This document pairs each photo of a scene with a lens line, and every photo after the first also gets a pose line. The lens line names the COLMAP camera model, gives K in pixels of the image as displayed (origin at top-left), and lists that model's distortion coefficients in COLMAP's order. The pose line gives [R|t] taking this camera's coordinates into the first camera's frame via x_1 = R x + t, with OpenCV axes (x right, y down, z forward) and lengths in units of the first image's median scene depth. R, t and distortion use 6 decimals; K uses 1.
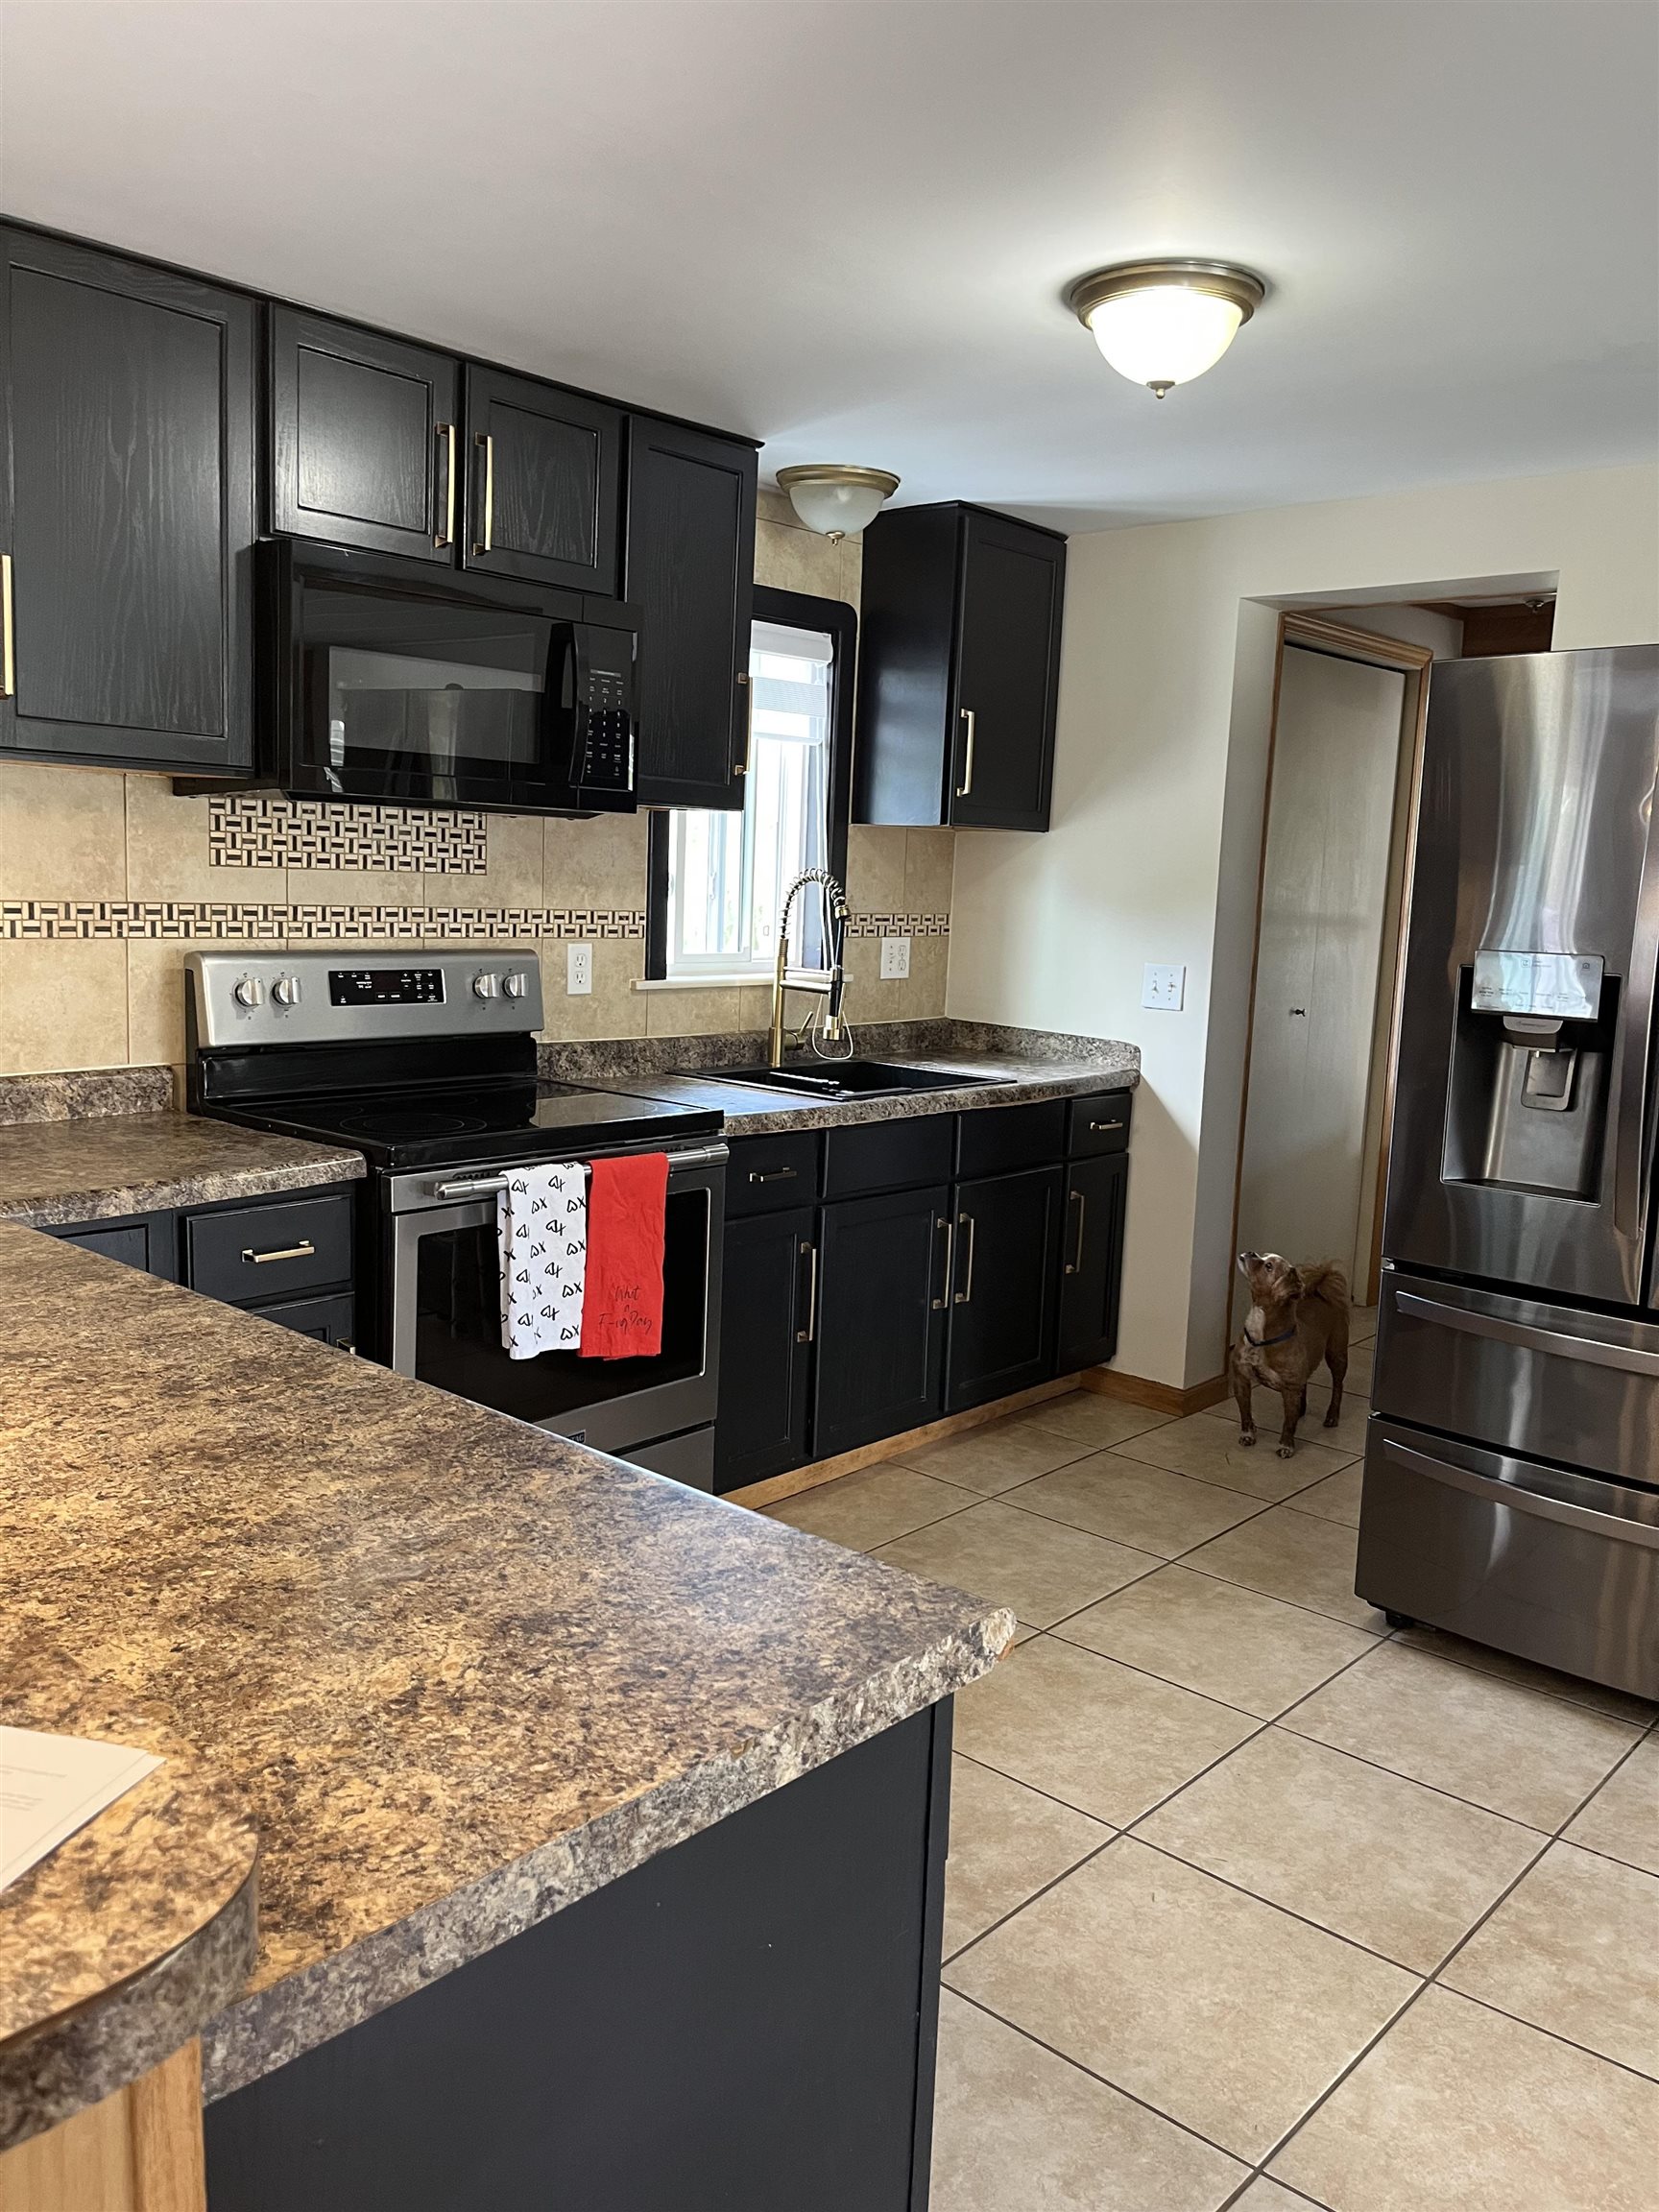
lens RADIAL K [[1674.1, 0, 815.1], [0, 1674.1, 1108.7], [0, 0, 1]] dist [0.061737, -0.087313]
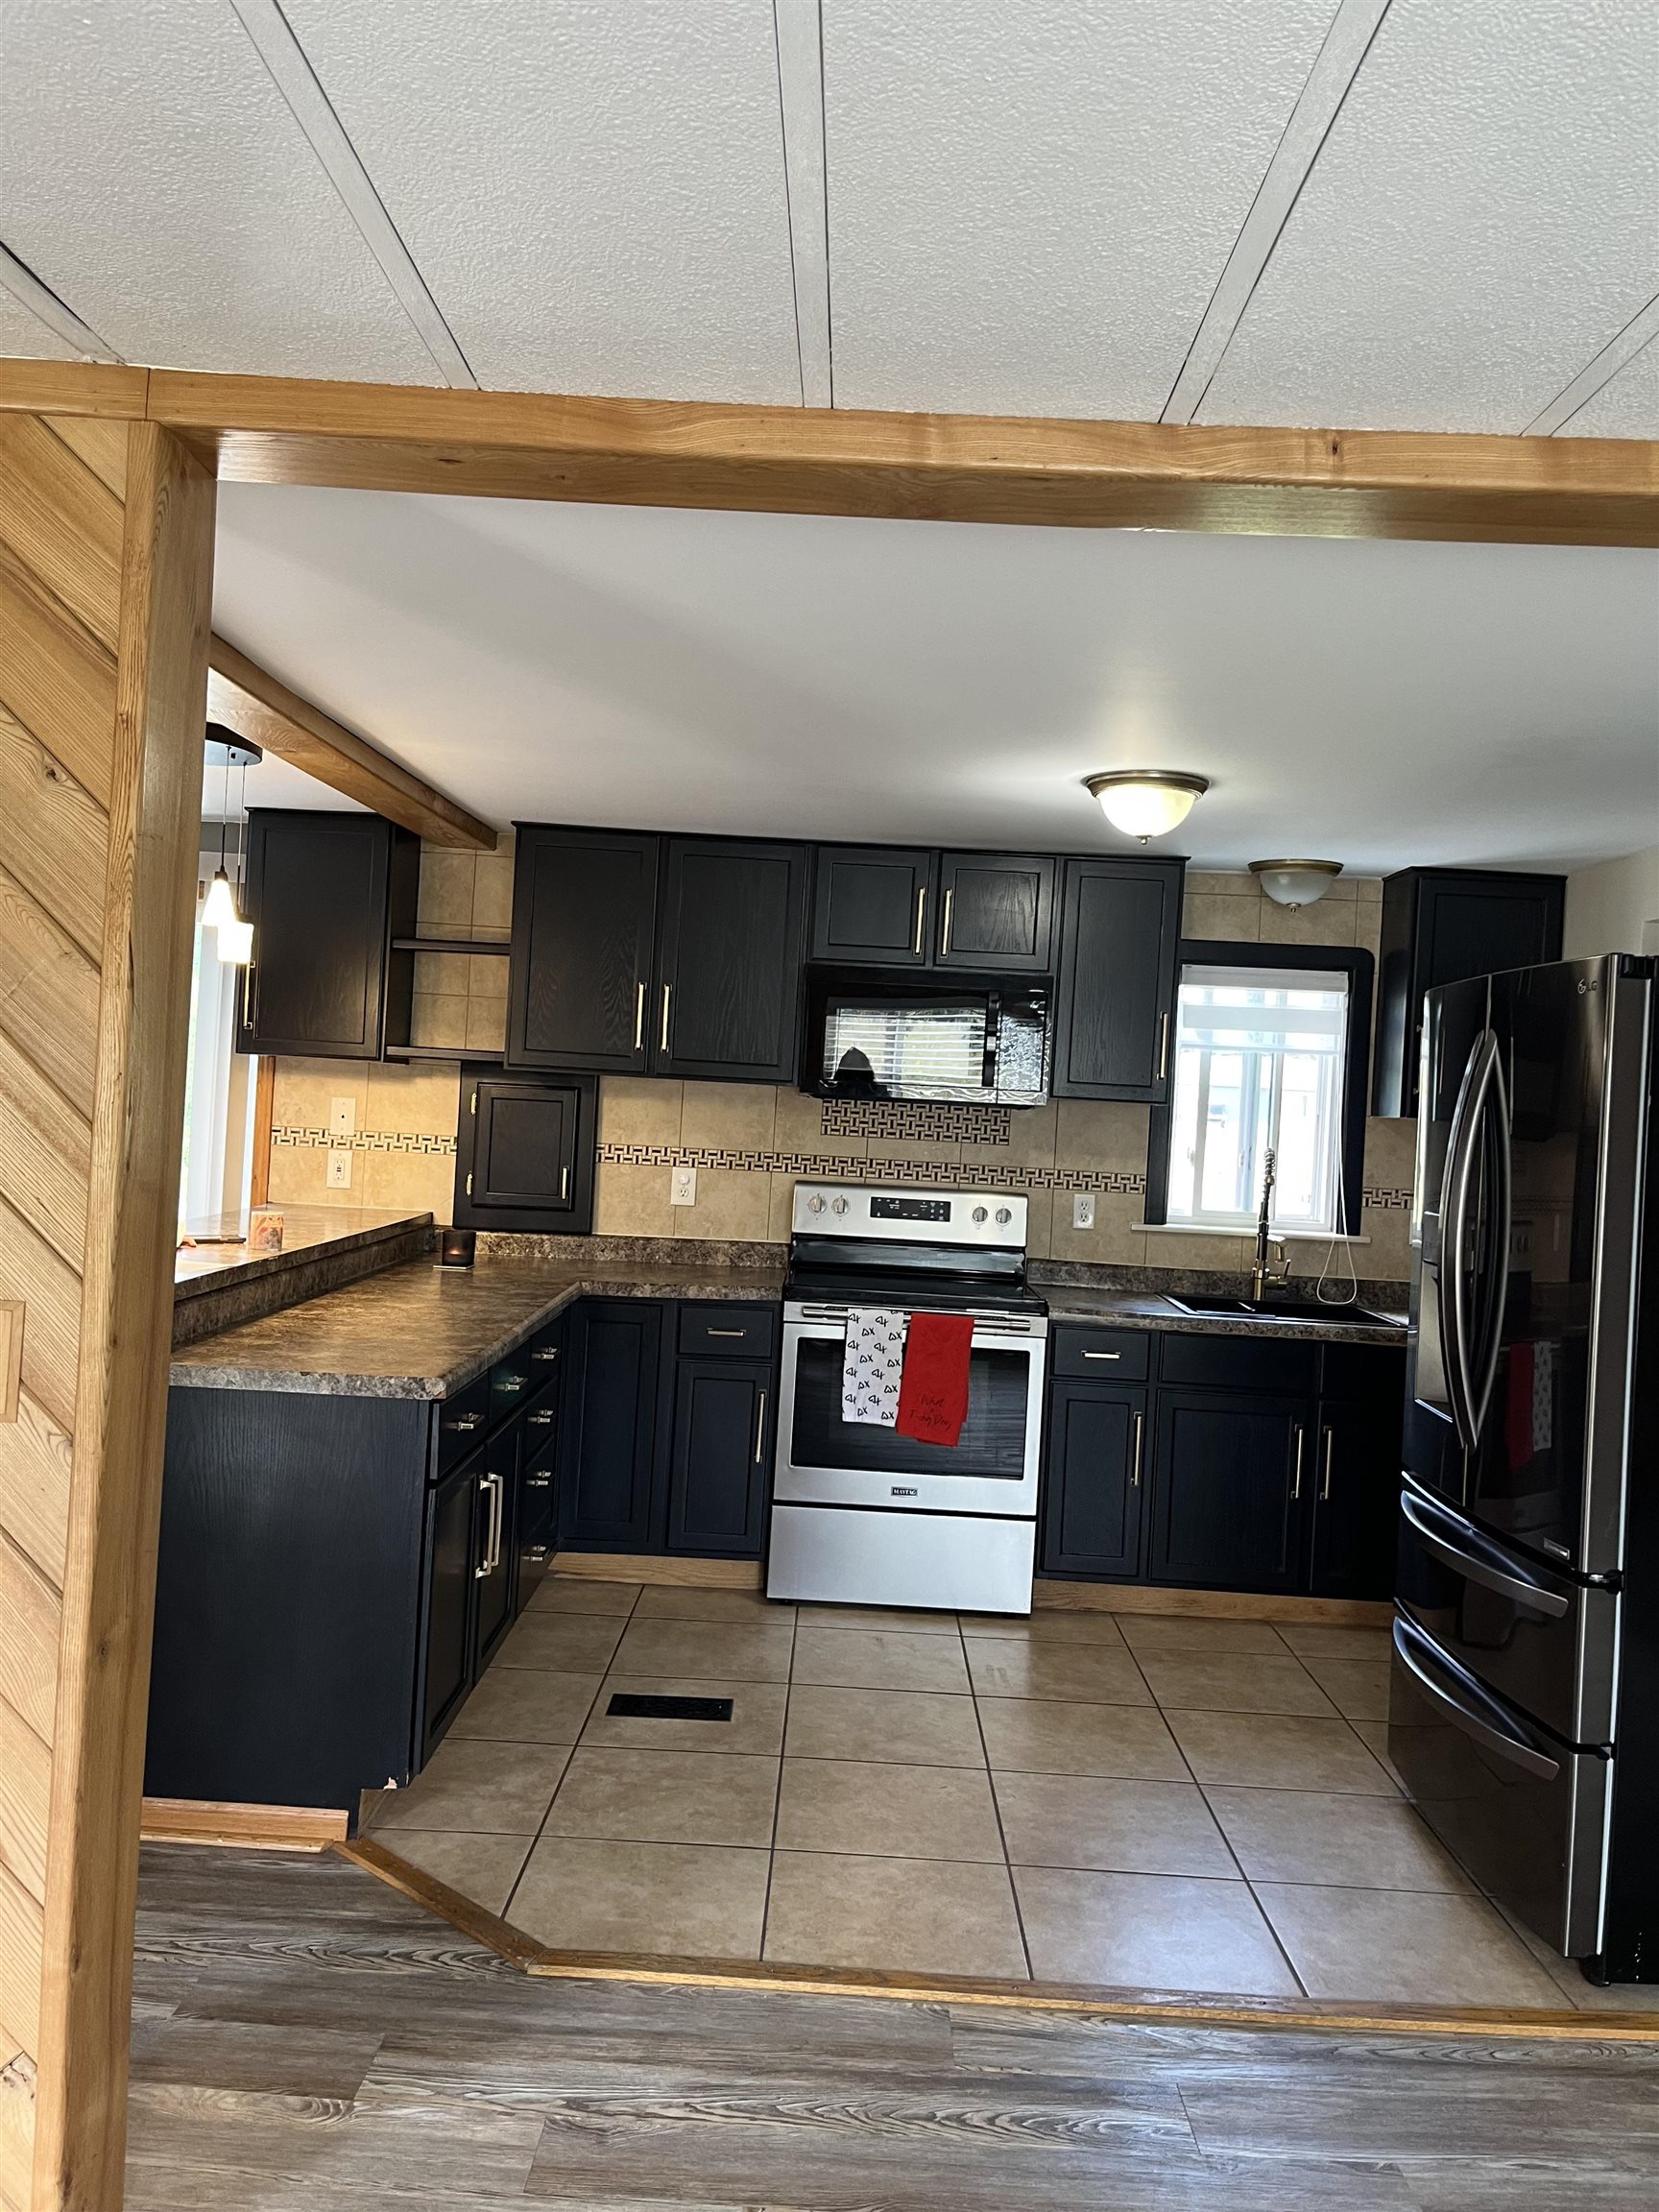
lens RADIAL K [[1674.1, 0, 826.2], [0, 1674.1, 1105.5], [0, 0, 1]] dist [0.061737, -0.087313]
pose [[0.659865, 0.001382, -0.751383, 0.880790], [-0.136691, 0.983533, -0.118233, 0.031386], [0.738846, 0.180725, 0.649188, -0.138759]]
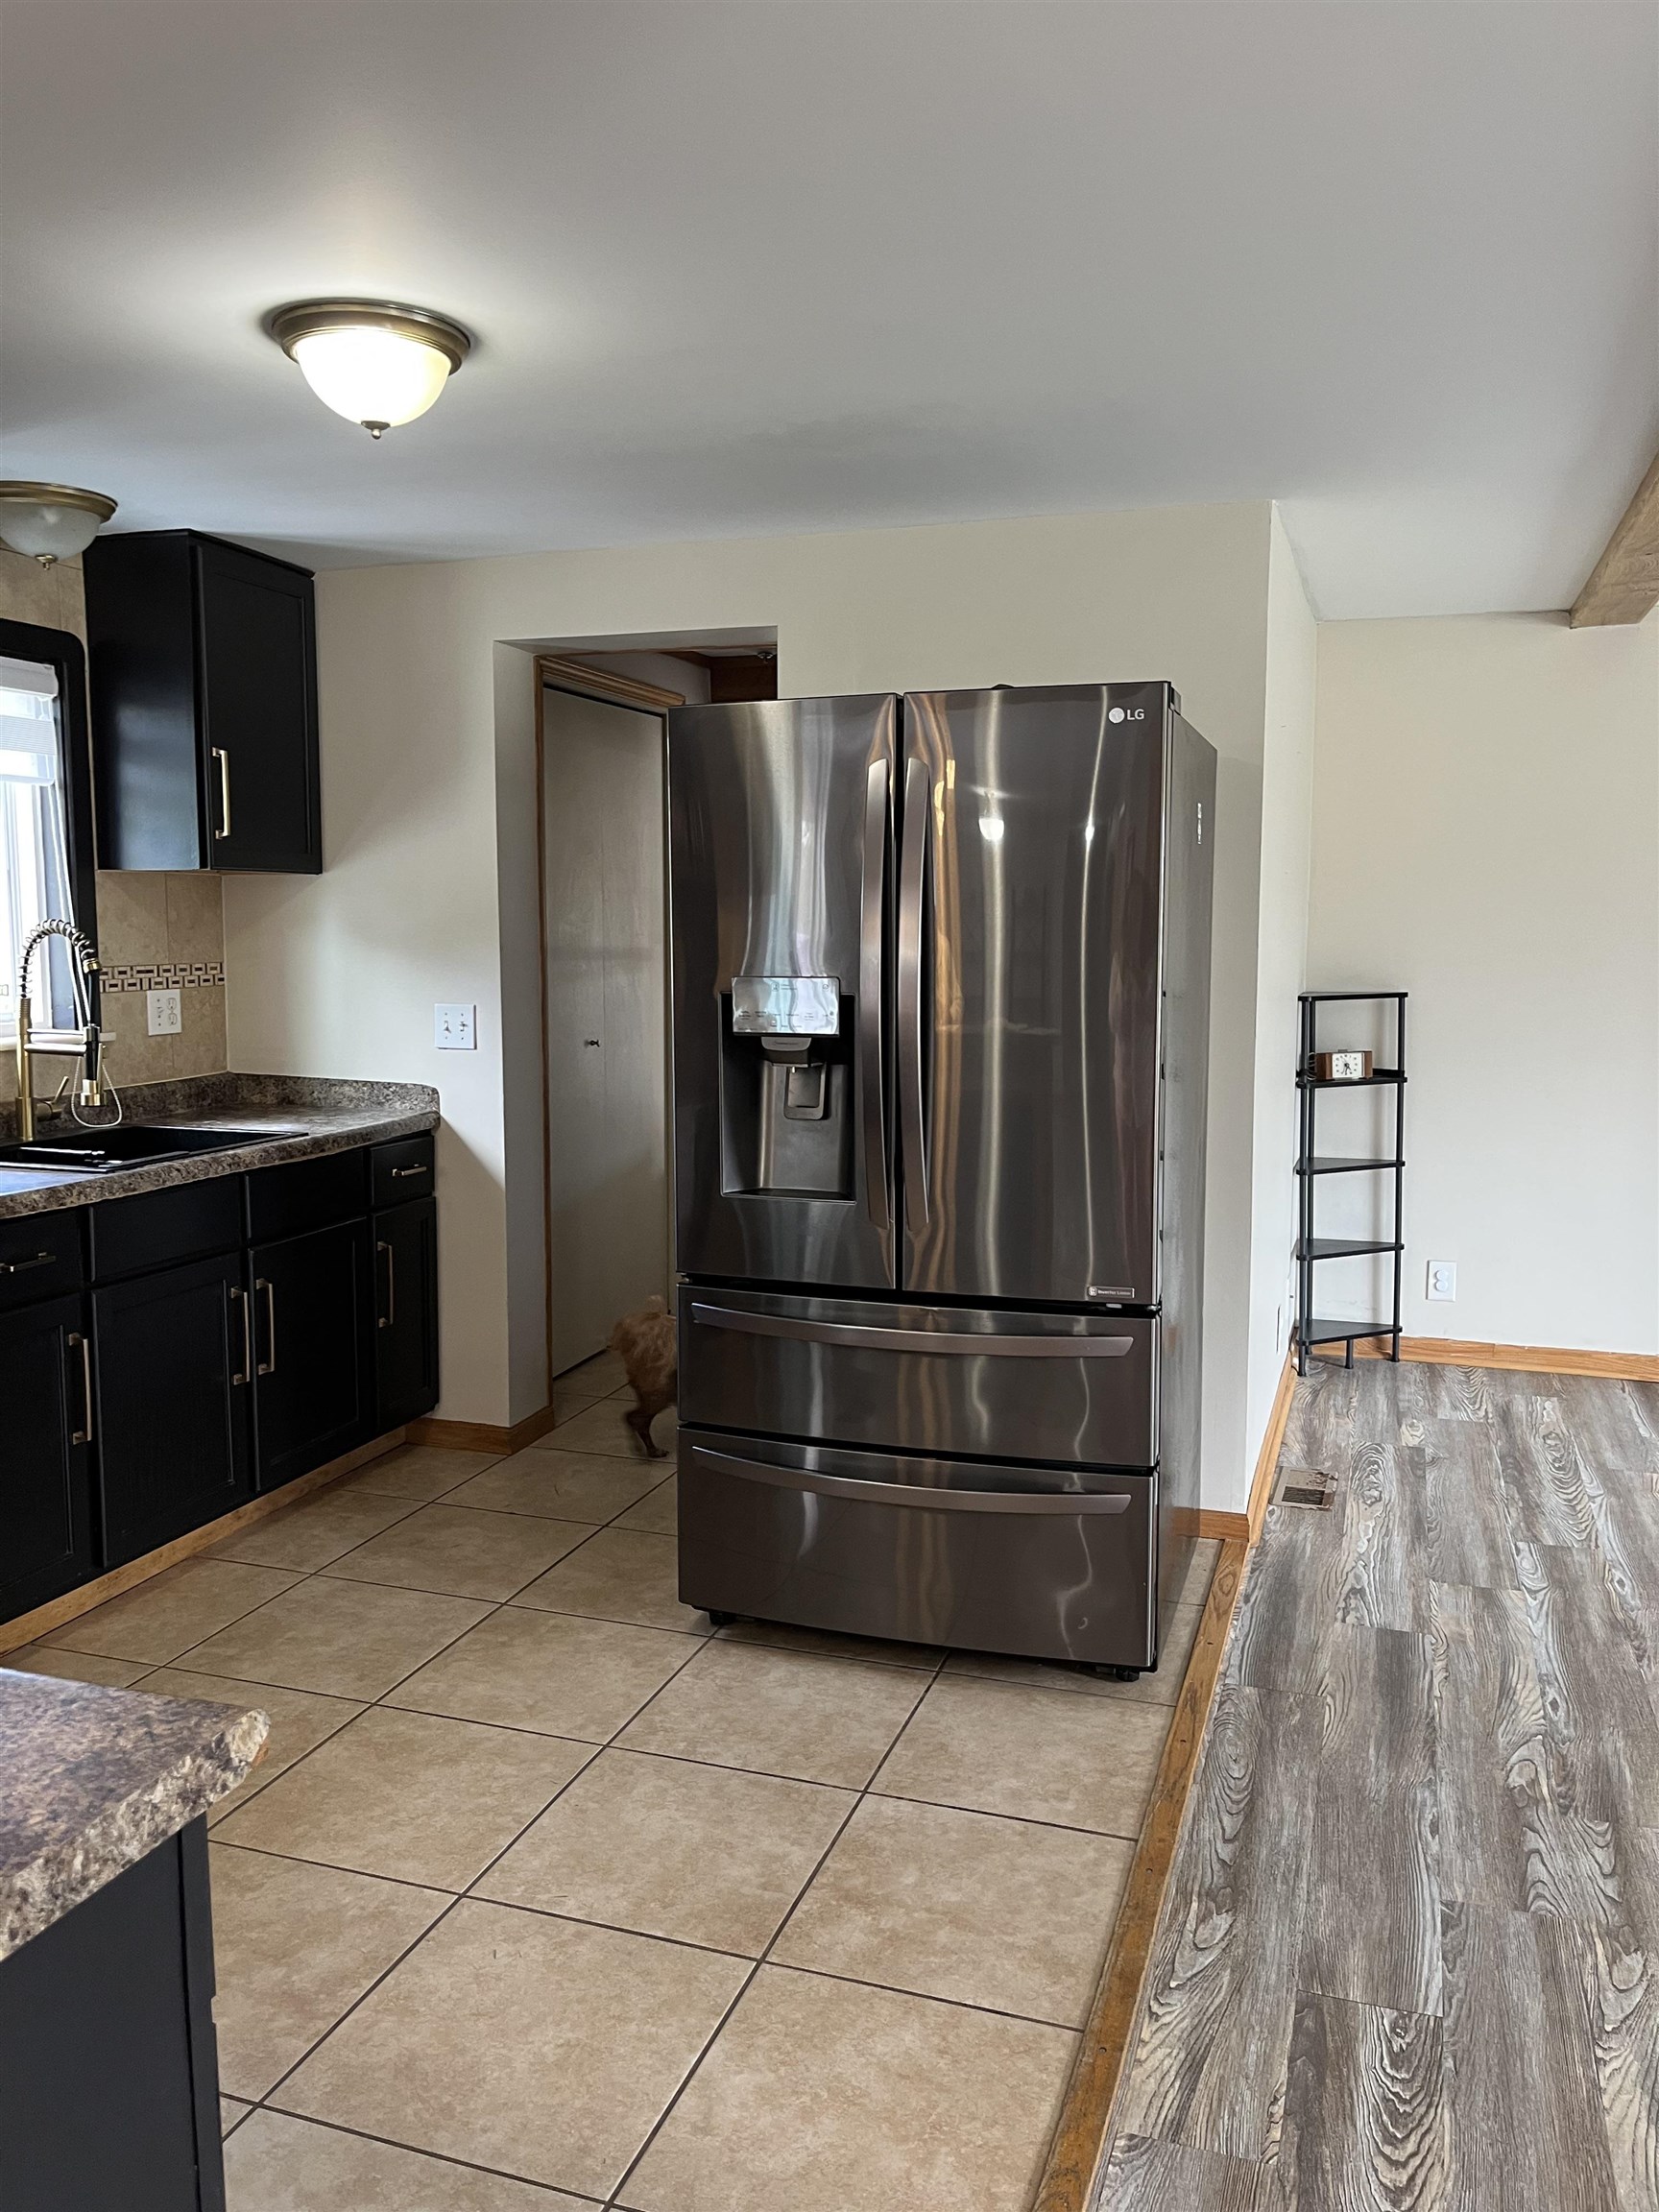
lens RADIAL K [[1674.1, 0, 813.7], [0, 1674.1, 1102.8], [0, 0, 1]] dist [0.061737, -0.087313]
pose [[0.920056, -0.078763, 0.383789, 0.021899], [0.088500, 0.996046, -0.007748, -0.001260], [-0.381661, 0.041094, 0.923388, 0.001540]]
